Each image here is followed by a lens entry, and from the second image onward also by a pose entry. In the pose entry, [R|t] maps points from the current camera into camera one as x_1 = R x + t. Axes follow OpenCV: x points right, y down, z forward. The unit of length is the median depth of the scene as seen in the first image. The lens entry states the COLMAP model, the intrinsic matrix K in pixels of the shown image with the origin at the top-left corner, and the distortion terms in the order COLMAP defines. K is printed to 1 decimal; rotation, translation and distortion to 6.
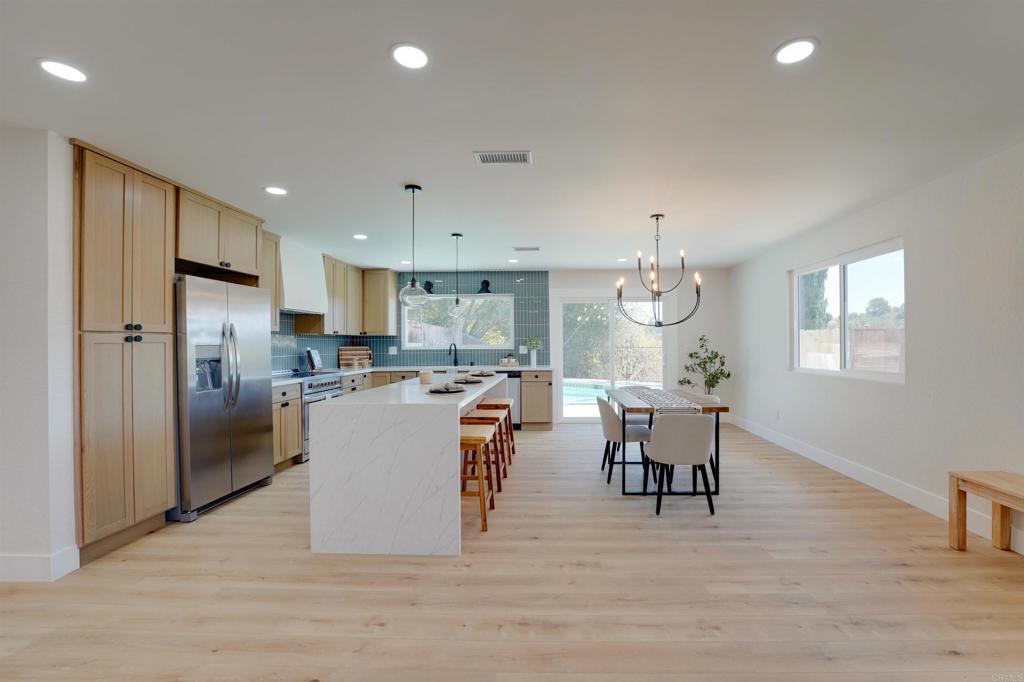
lens RADIAL K [[438.8, 0, 540.4], [0, 438.8, 343.3], [0, 0, 1]] dist [-0.027757, 0.001695]
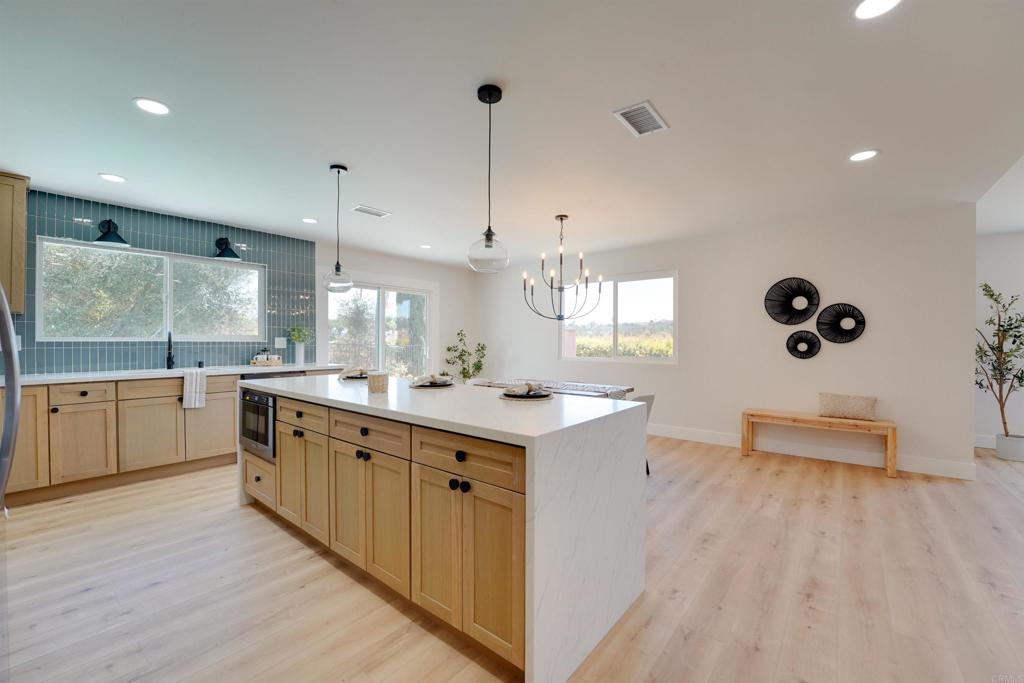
lens RADIAL K [[417.8, 0, 508.9], [0, 417.8, 342.4], [0, 0, 1]] dist [-0.030733, 0.003693]
pose [[0.613280, 0.005058, 0.789849, -0.453161], [-0.009115, 0.999958, 0.000673, 0.013012], [-0.789813, -0.007612, 0.613301, 0.347301]]
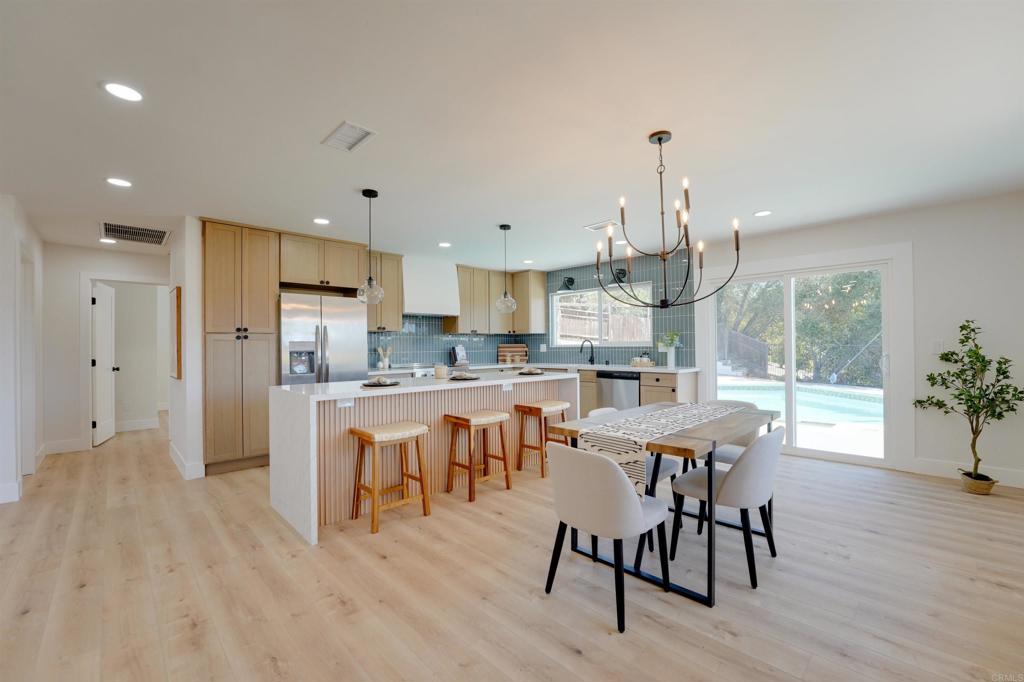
lens RADIAL K [[417.8, 0, 510.5], [0, 417.8, 342.9], [0, 0, 1]] dist [-0.030733, 0.003693]
pose [[0.717024, -0.007003, -0.697013, 0.389133], [0.005368, 0.999975, -0.004526, 0.010844], [0.697027, -0.000496, 0.717044, 0.301557]]
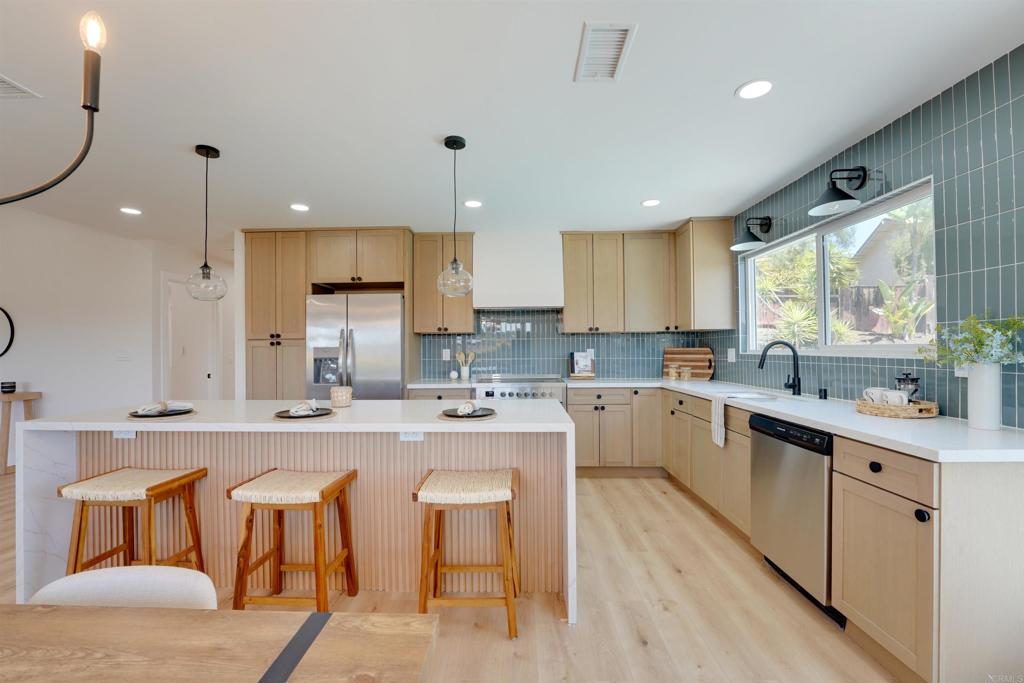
lens RADIAL K [[417.8, 0, 510.3], [0, 417.8, 345.0], [0, 0, 1]] dist [-0.030733, 0.003693]
pose [[0.010294, -0.000550, -0.999947, 0.270941], [0.008038, 0.999968, -0.000467, 0.001181], [0.999915, -0.008032, 0.010298, 0.909375]]
